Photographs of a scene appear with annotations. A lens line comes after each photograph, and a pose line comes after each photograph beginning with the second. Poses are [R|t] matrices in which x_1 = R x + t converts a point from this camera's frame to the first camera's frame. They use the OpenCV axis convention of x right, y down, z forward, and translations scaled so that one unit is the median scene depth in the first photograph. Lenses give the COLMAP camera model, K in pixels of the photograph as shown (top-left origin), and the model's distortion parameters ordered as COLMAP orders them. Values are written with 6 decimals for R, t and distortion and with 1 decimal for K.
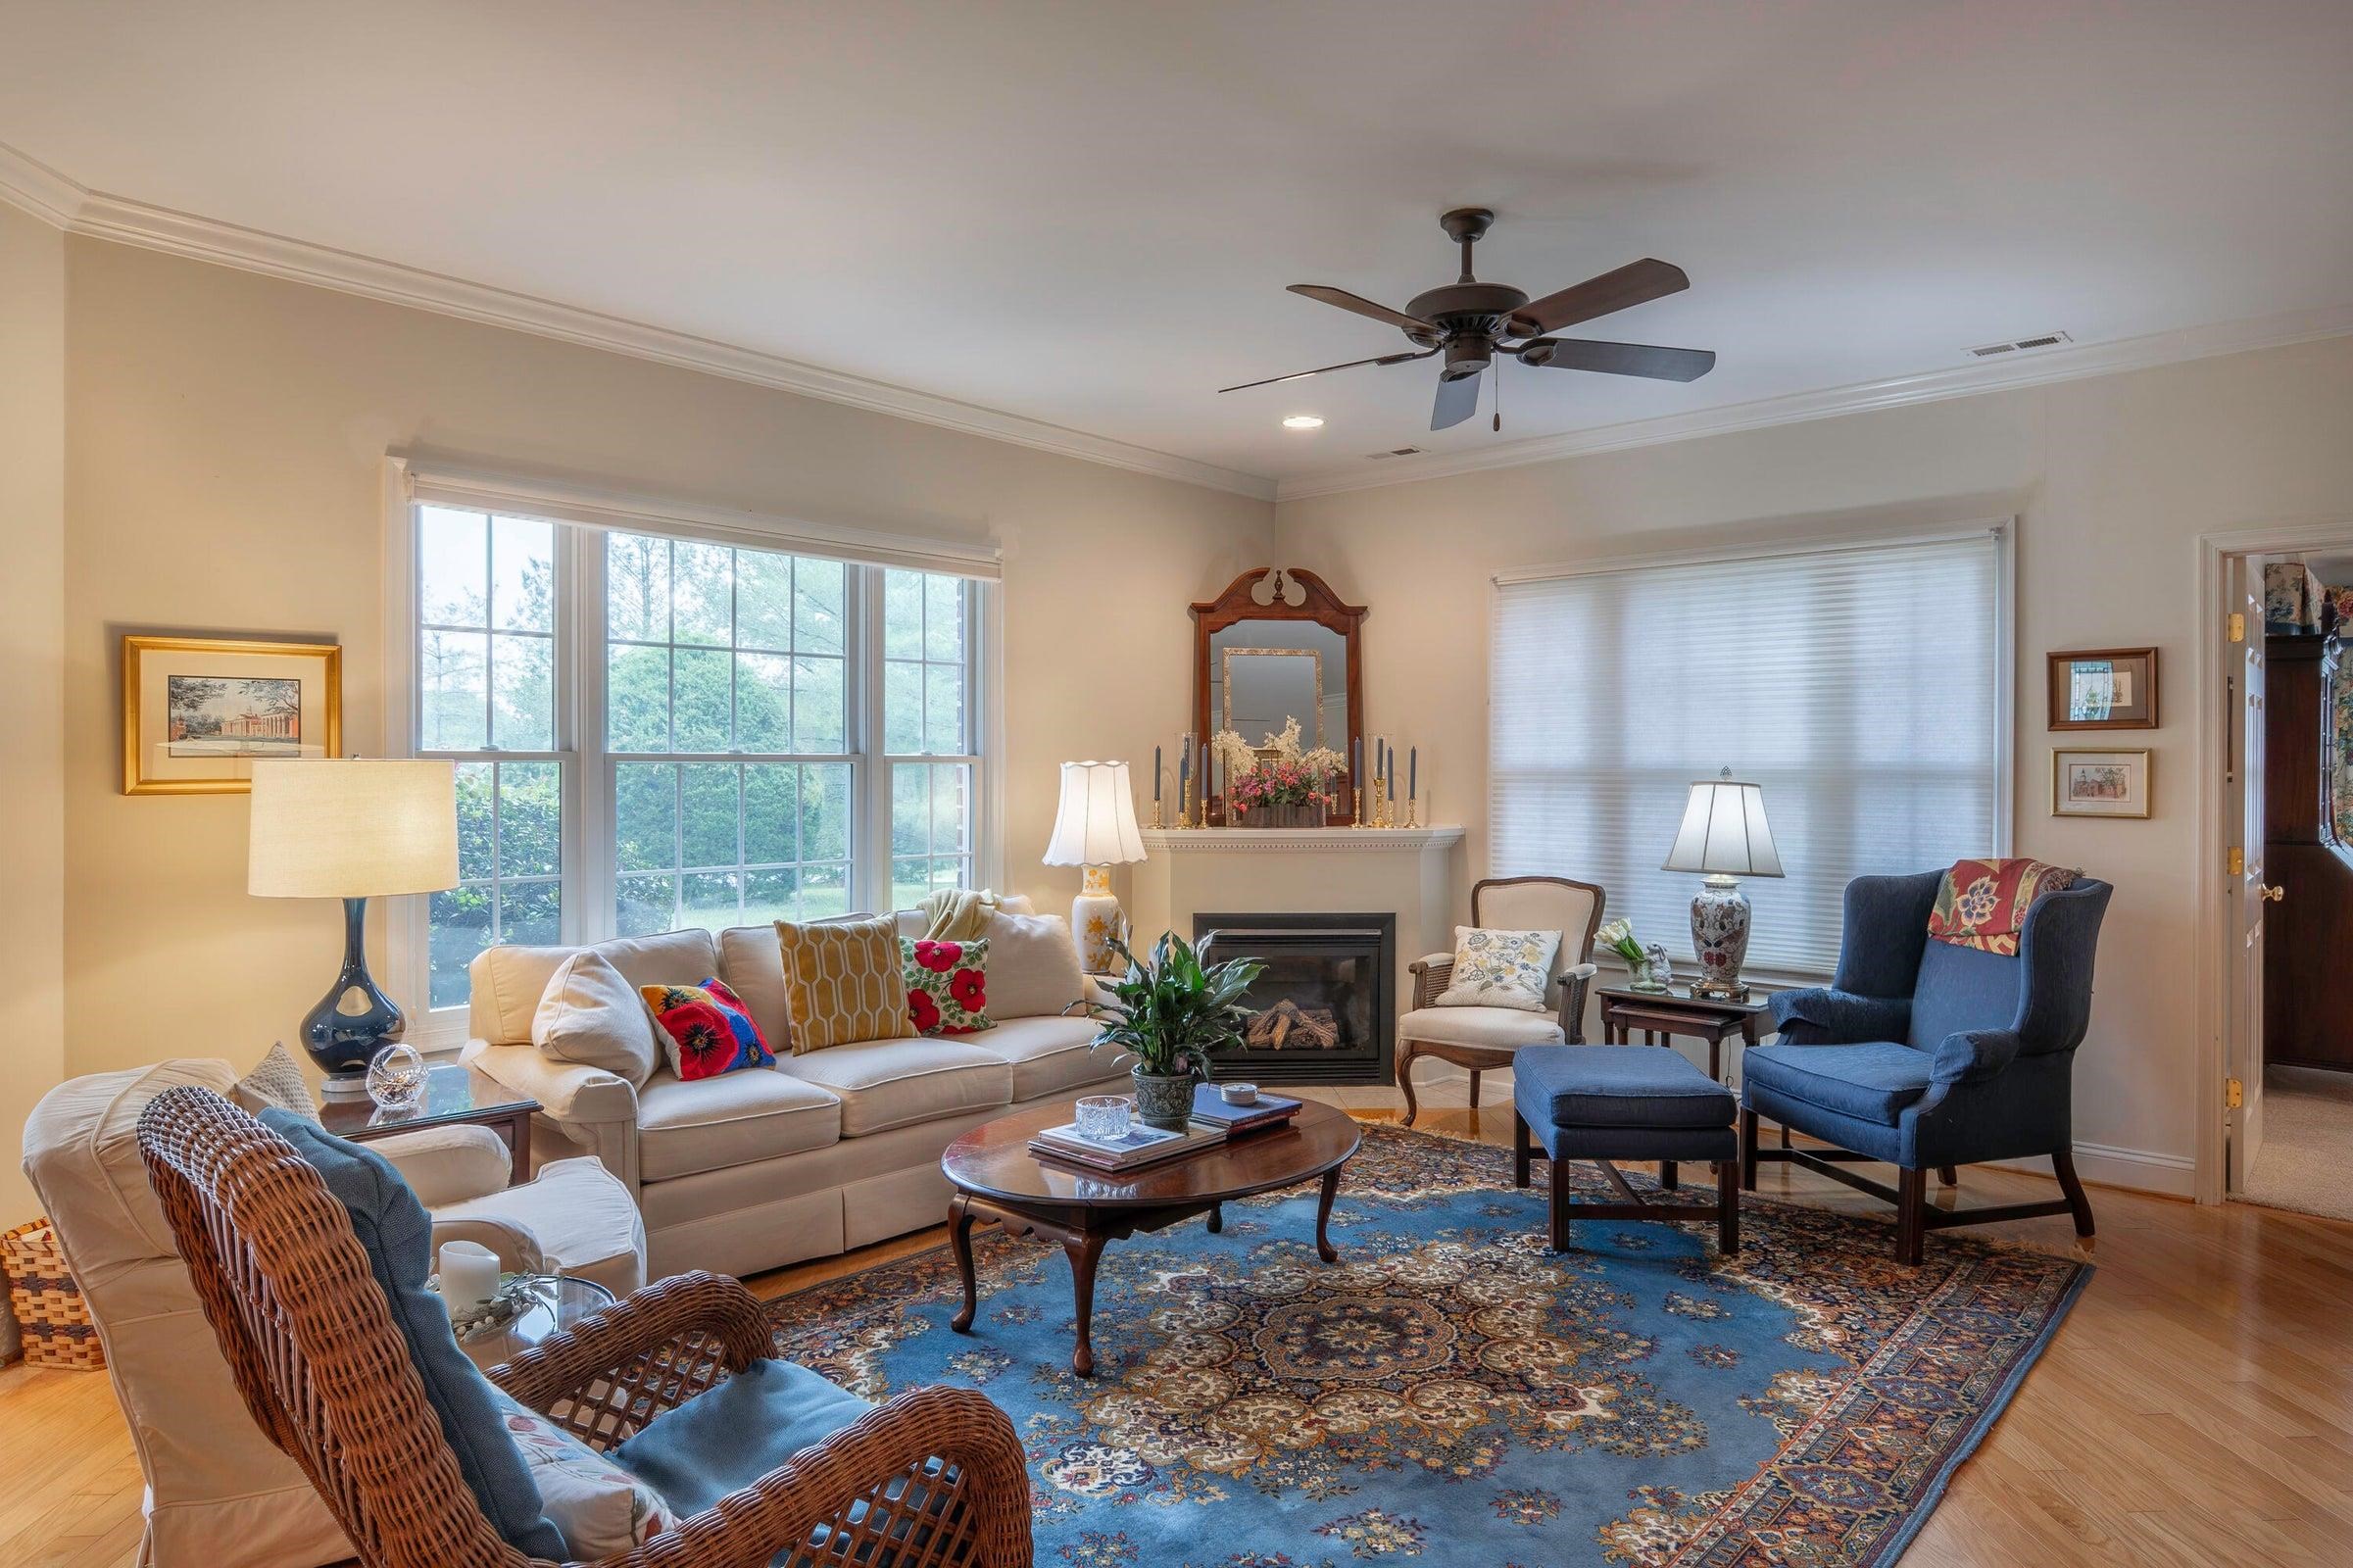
lens RADIAL K [[1446.8, 0, 1186.9], [0, 1446.8, 779.1], [0, 0, 1]] dist [0.003412, -0.002007]
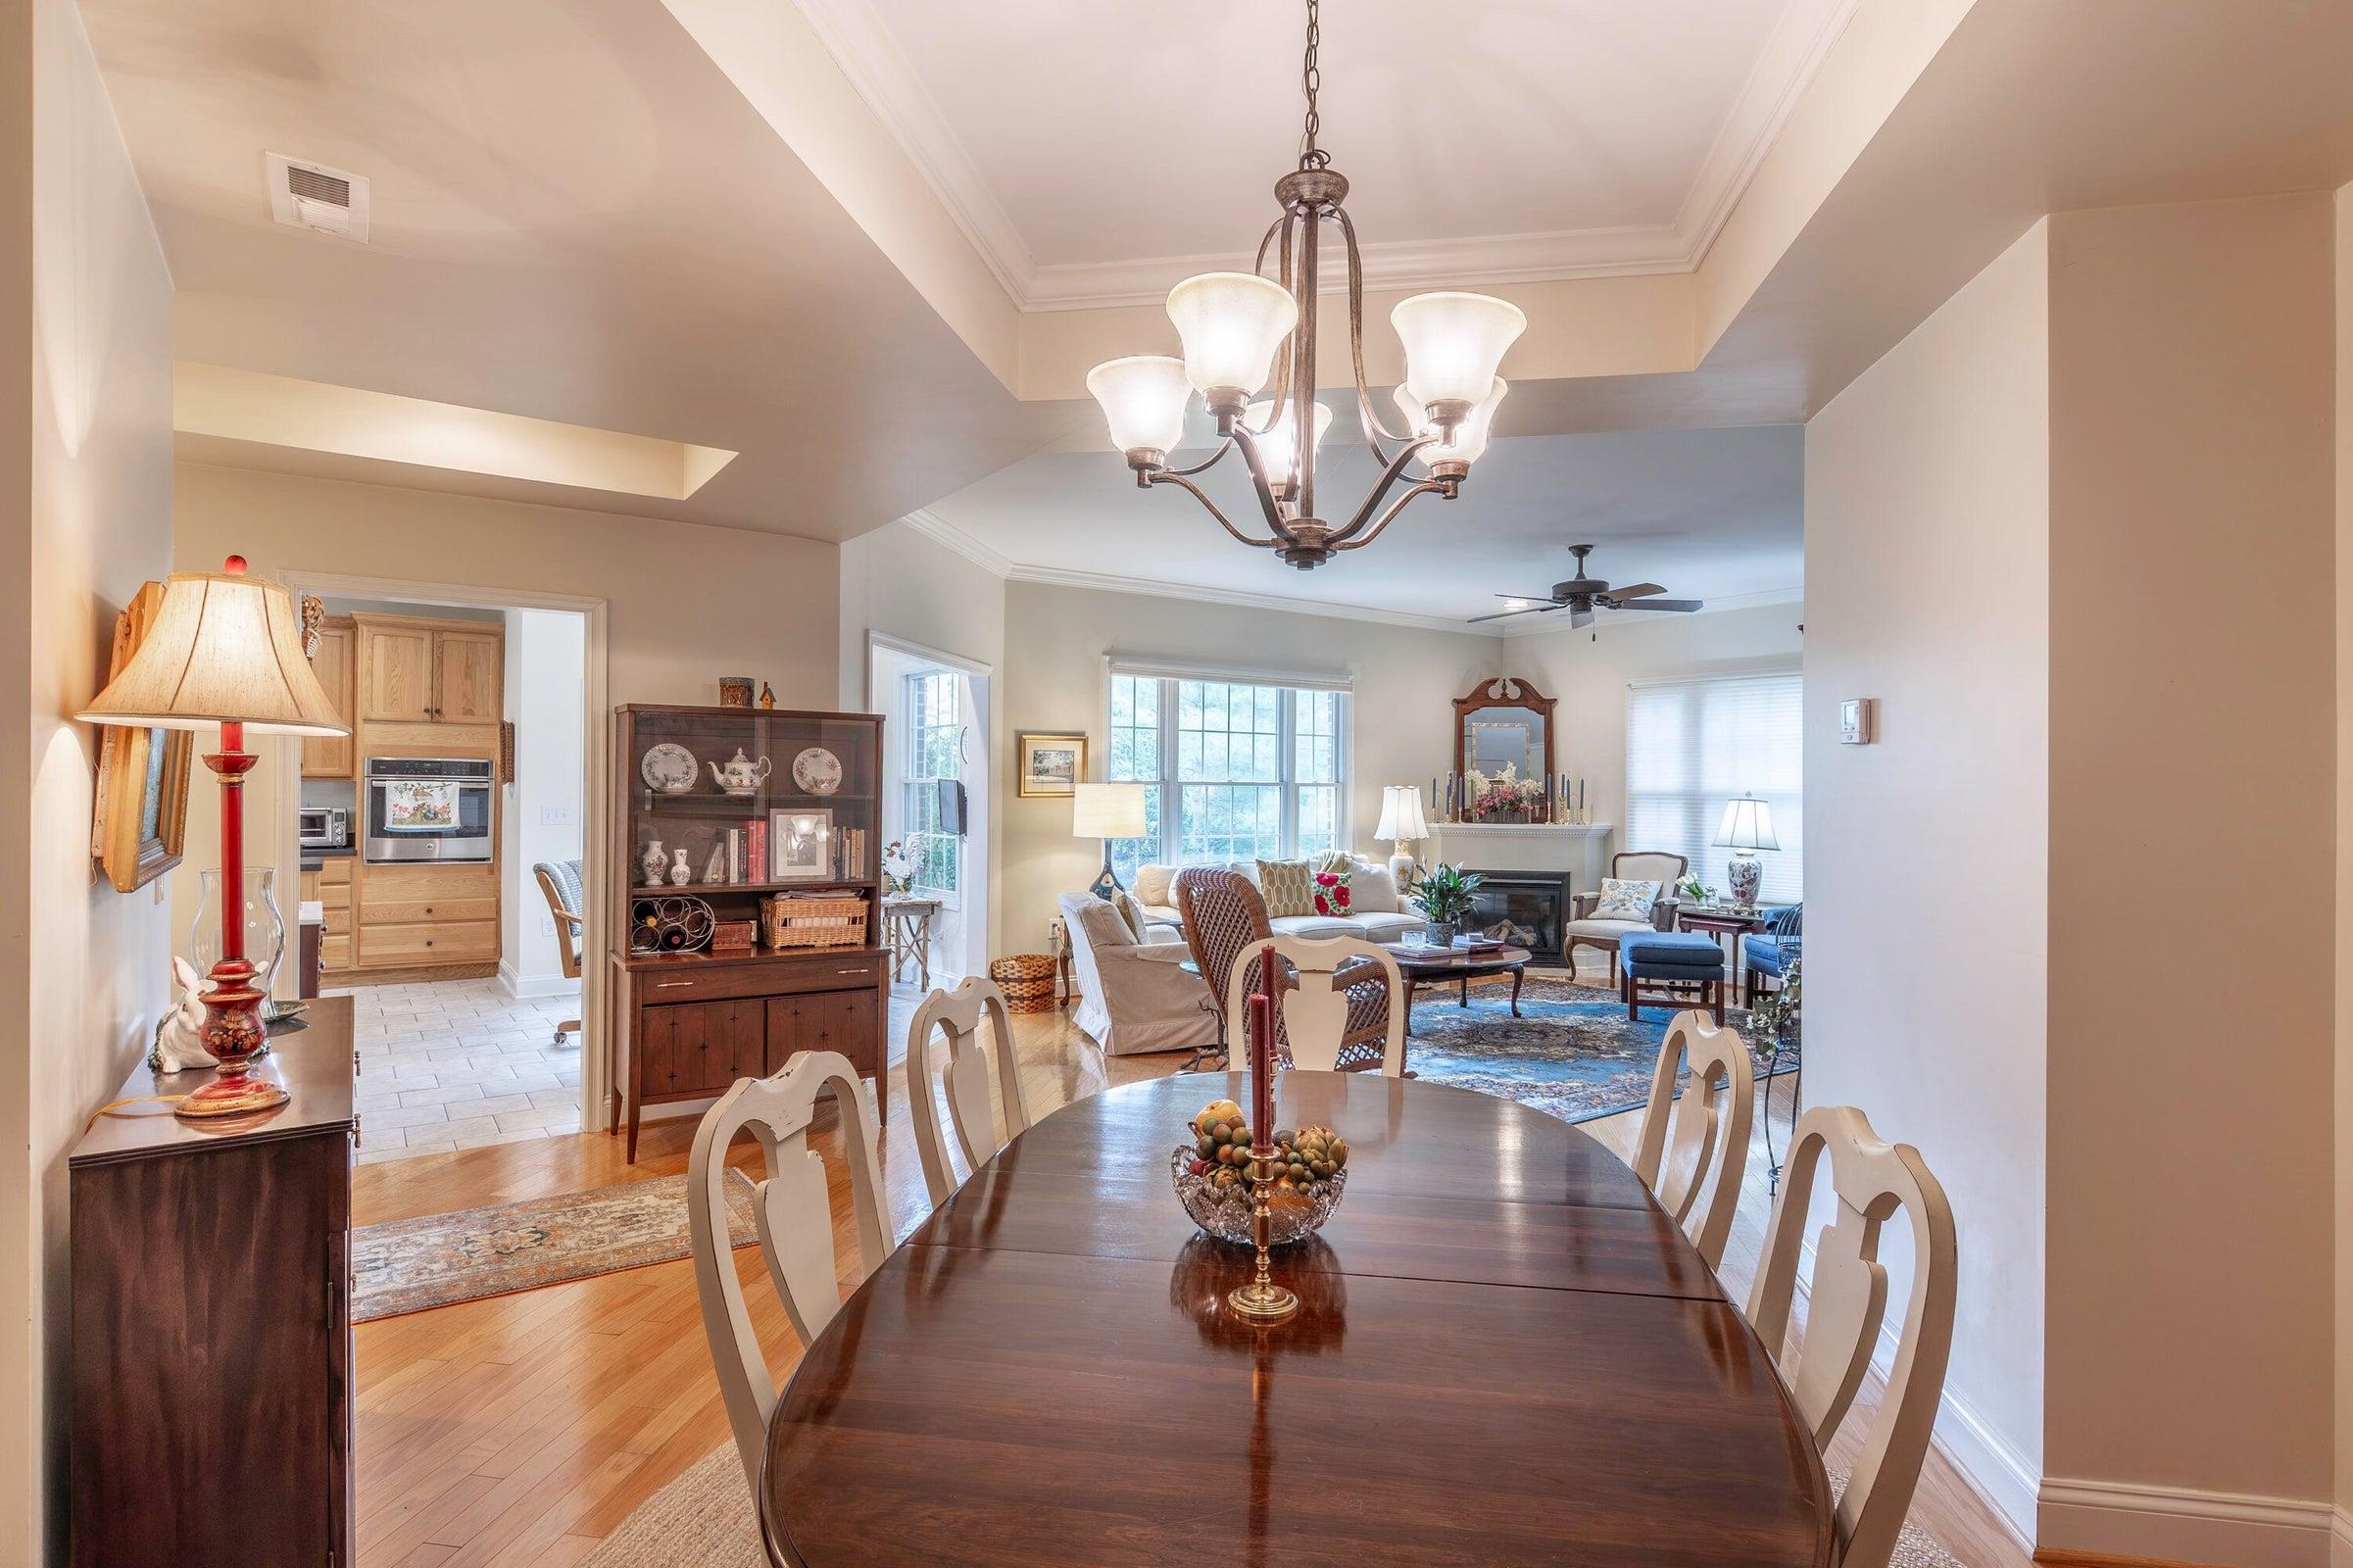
lens RADIAL K [[1230.8, 0, 1138.5], [0, 1230.8, 786.6], [0, 0, 1]] dist [-0.000722, 0.000126]
pose [[0.969998, 0.005955, -0.243040, -0.005302], [-0.008368, 0.999925, -0.008899, 0.006038], [0.242969, 0.010666, 0.969975, -0.720647]]
